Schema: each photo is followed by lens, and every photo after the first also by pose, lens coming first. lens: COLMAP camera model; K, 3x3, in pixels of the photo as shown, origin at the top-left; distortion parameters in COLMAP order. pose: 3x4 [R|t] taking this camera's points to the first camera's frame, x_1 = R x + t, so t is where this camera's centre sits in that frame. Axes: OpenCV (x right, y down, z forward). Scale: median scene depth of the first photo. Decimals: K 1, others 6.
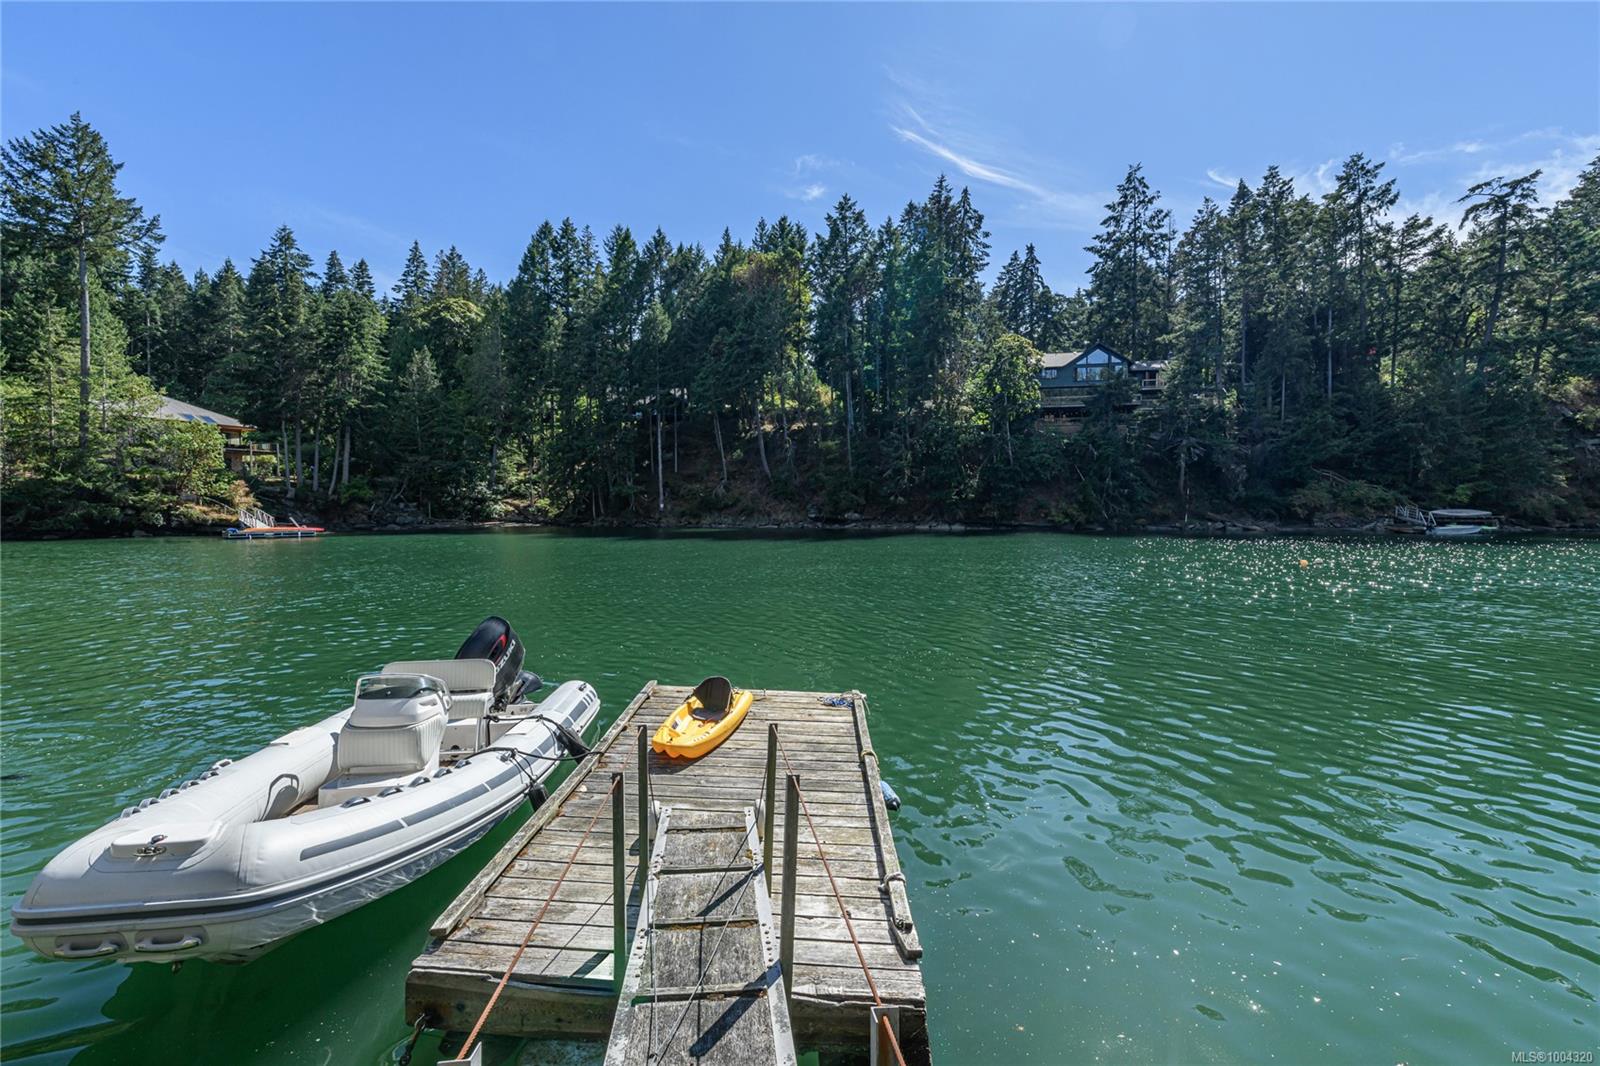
lens RADIAL K [[692.4, 0, 845.7], [0, 692.4, 522.6], [0, 0, 1]] dist [-0.001149, 0.000731]
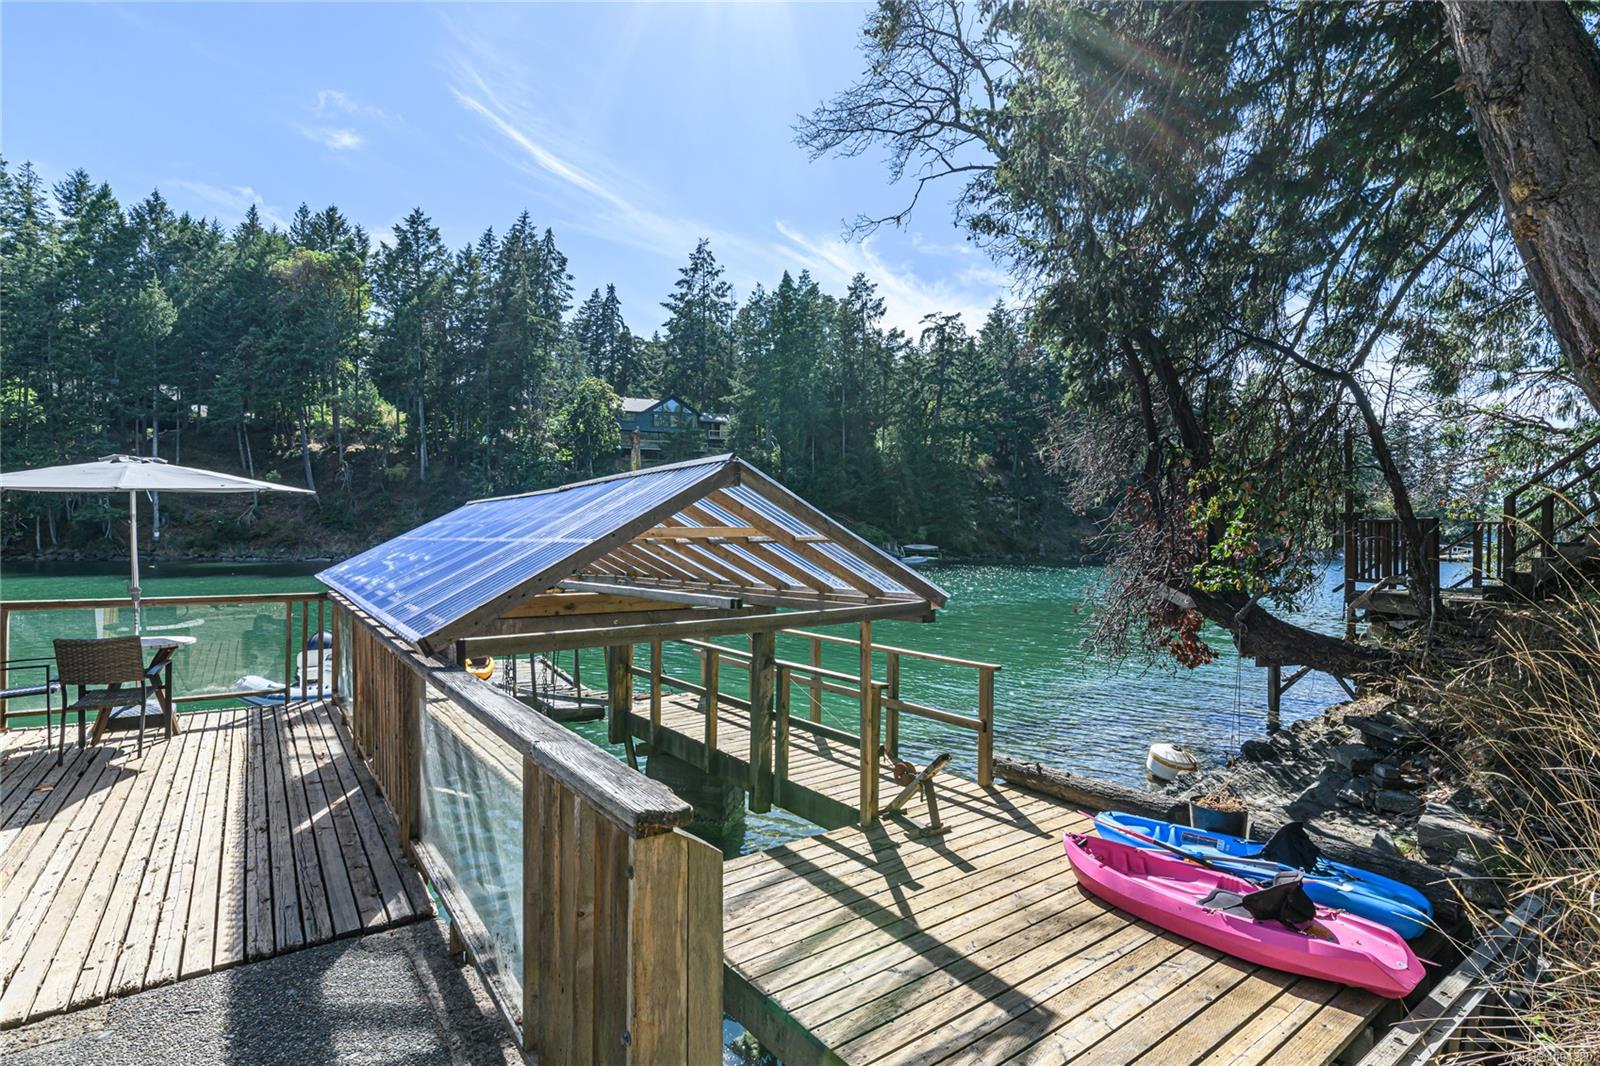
lens RADIAL K [[774.5, 0, 806.5], [0, 774.5, 534.9], [0, 0, 1]] dist [-0.000346, 0.000852]
pose [[0.872594, 0.008468, 0.488374, -0.056442], [-0.000044, 0.999851, -0.017258, -0.009618], [-0.488447, 0.015038, 0.872464, -0.199899]]
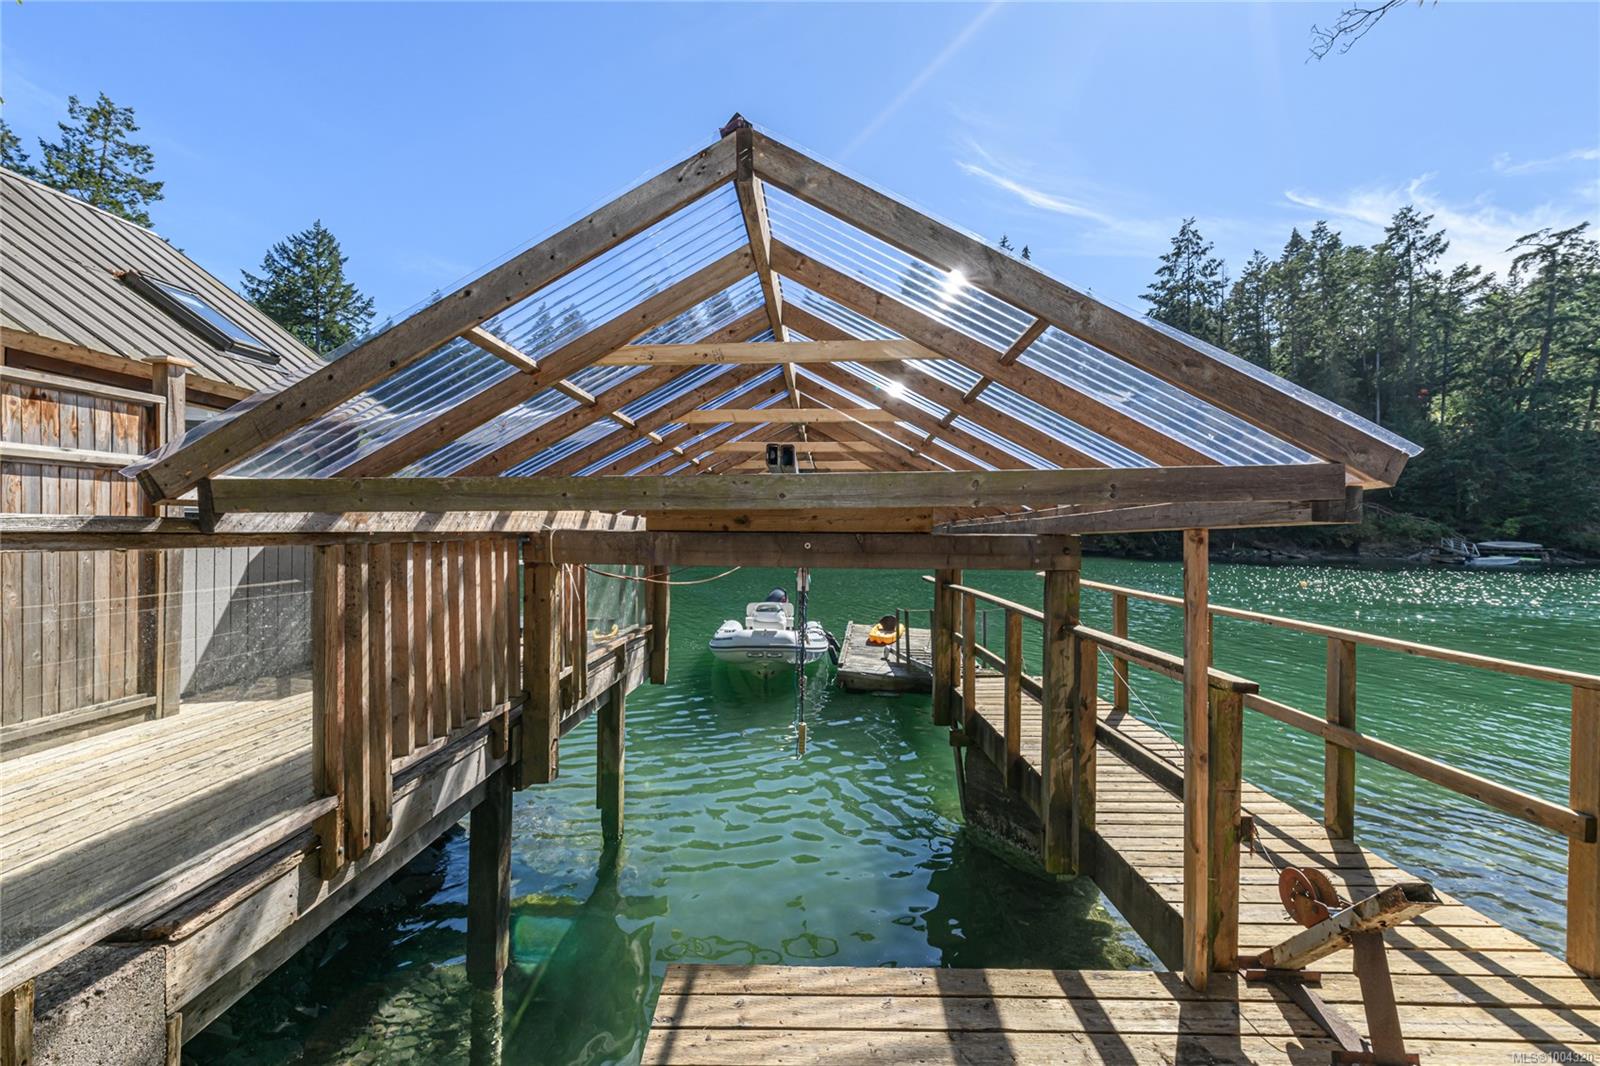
lens RADIAL K [[692.4, 0, 803.2], [0, 692.4, 534.5], [0, 0, 1]] dist [-0.001149, 0.000731]
pose [[0.989694, 0.012869, -0.142622, -0.019512], [-0.014916, 0.999800, -0.013292, -0.000038], [0.142423, 0.015283, 0.989688, -0.161760]]
